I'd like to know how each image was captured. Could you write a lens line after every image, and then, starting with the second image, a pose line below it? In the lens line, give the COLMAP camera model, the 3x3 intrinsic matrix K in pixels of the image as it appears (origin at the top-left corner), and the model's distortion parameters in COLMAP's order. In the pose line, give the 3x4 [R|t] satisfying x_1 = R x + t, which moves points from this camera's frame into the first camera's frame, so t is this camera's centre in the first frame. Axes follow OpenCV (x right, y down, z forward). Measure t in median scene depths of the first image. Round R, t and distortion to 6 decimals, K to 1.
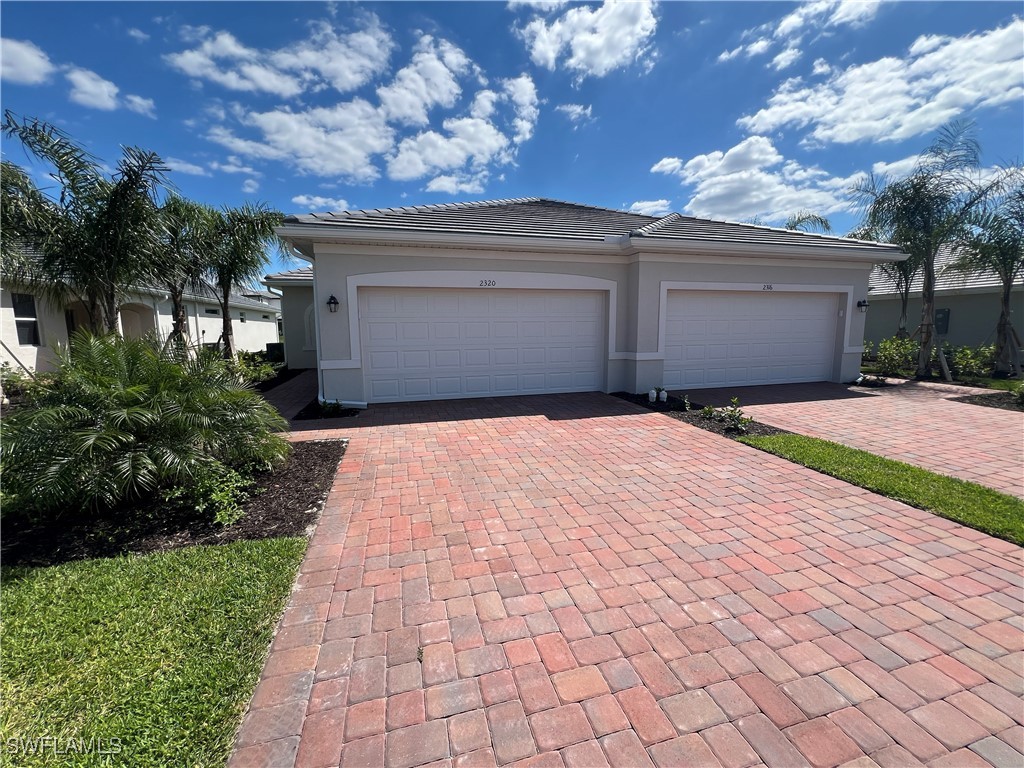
lens RADIAL K [[408.1, 0, 511.5], [0, 408.1, 383.9], [0, 0, 1]] dist [0.001591, -0.000625]
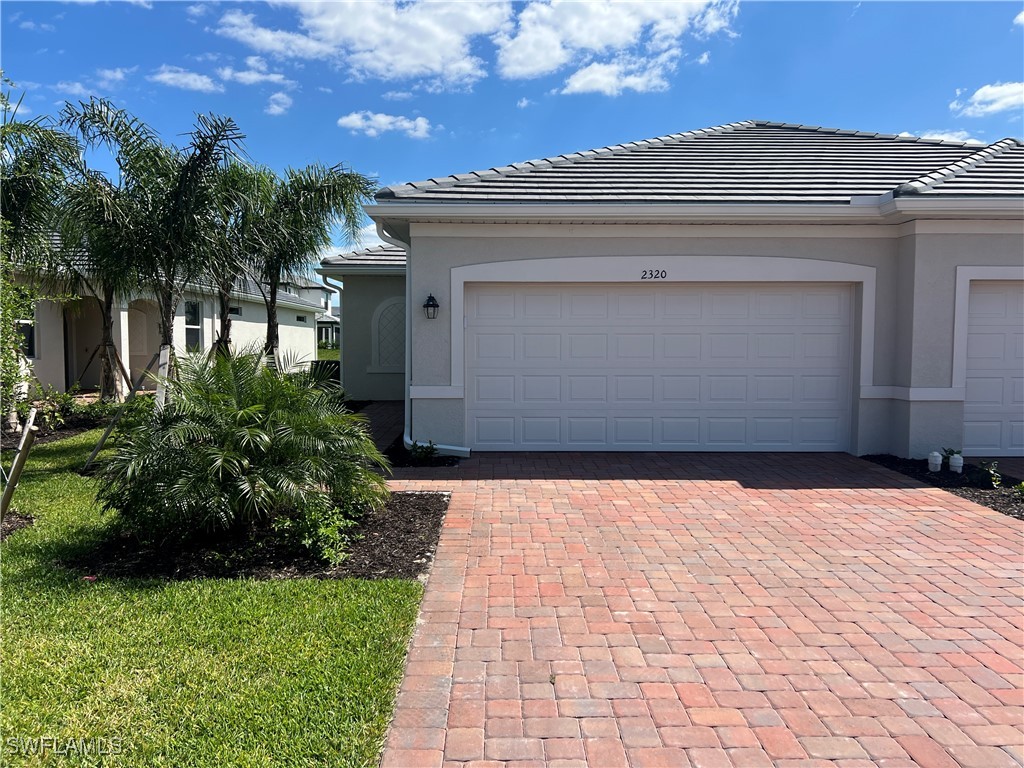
lens RADIAL K [[774.9, 0, 507.7], [0, 774.9, 382.6], [0, 0, 1]] dist [0.057884, -0.022970]
pose [[0.966707, 0.026226, -0.254538, 0.058501], [-0.046421, 0.996203, -0.073659, 0.044639], [0.251640, 0.083022, 0.964254, -0.399203]]
